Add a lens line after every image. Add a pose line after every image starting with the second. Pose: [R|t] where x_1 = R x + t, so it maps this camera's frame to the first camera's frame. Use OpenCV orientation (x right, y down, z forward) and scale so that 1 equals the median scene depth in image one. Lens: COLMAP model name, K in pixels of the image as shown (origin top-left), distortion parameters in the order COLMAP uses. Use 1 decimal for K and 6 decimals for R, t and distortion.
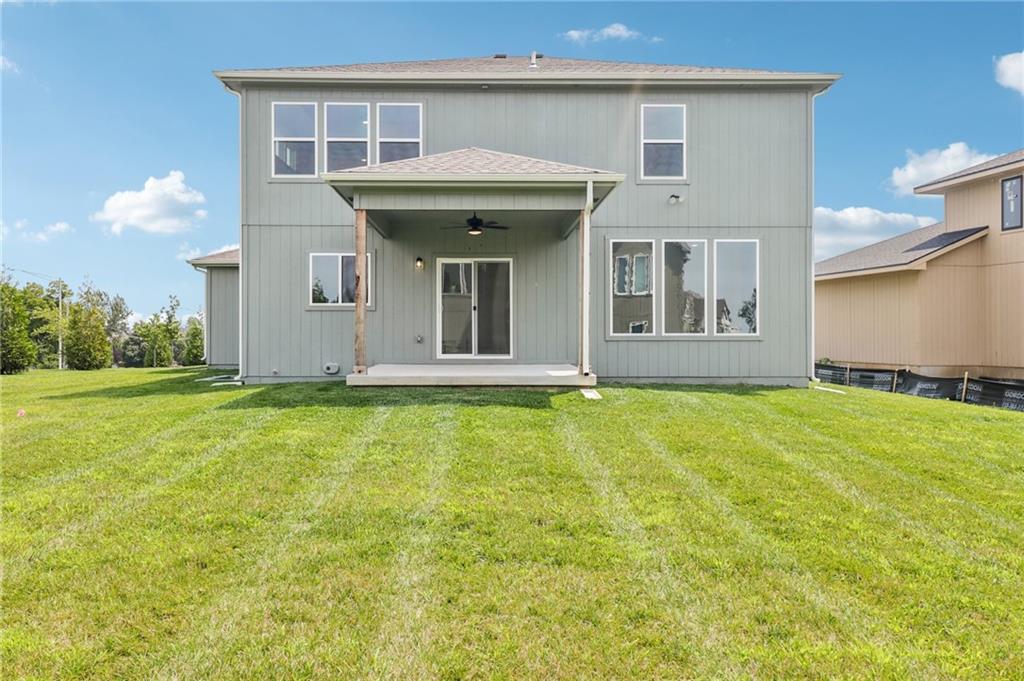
lens RADIAL K [[820.8, 0, 513.4], [0, 820.8, 325.1], [0, 0, 1]] dist [0.019192, 0.003023]
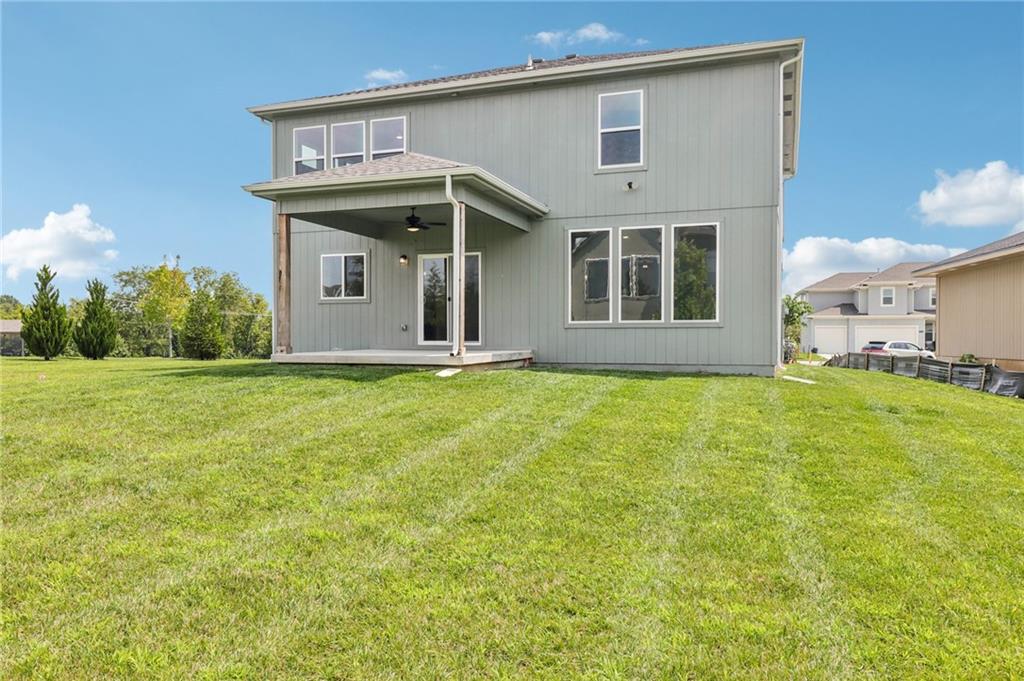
lens RADIAL K [[787.6, 0, 510.1], [0, 787.6, 344.0], [0, 0, 1]] dist [0.014938, 0.002672]
pose [[0.930151, 0.001679, -0.367173, 0.414502], [0.005201, 0.999829, 0.017746, 0.021197], [0.367140, -0.018416, 0.929983, 0.049218]]
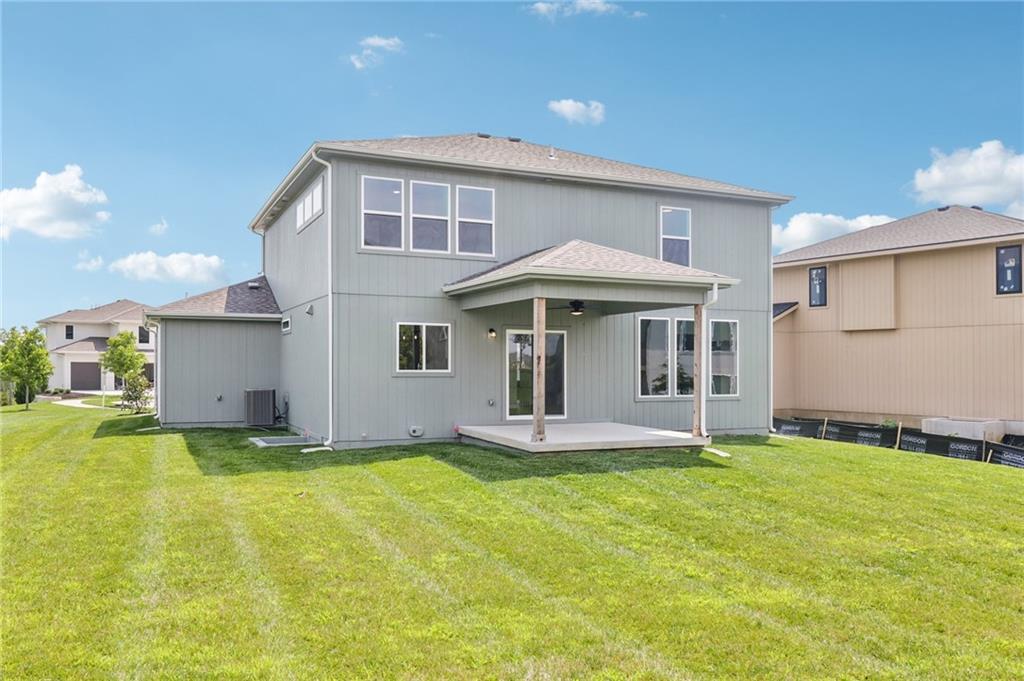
lens RADIAL K [[820.8, 0, 524.2], [0, 820.8, 360.8], [0, 0, 1]] dist [0.019192, 0.003023]
pose [[0.915177, 0.006518, 0.403000, -0.518462], [-0.010379, 0.999919, 0.007398, -0.047521], [-0.402919, -0.010953, 0.915170, -0.029007]]
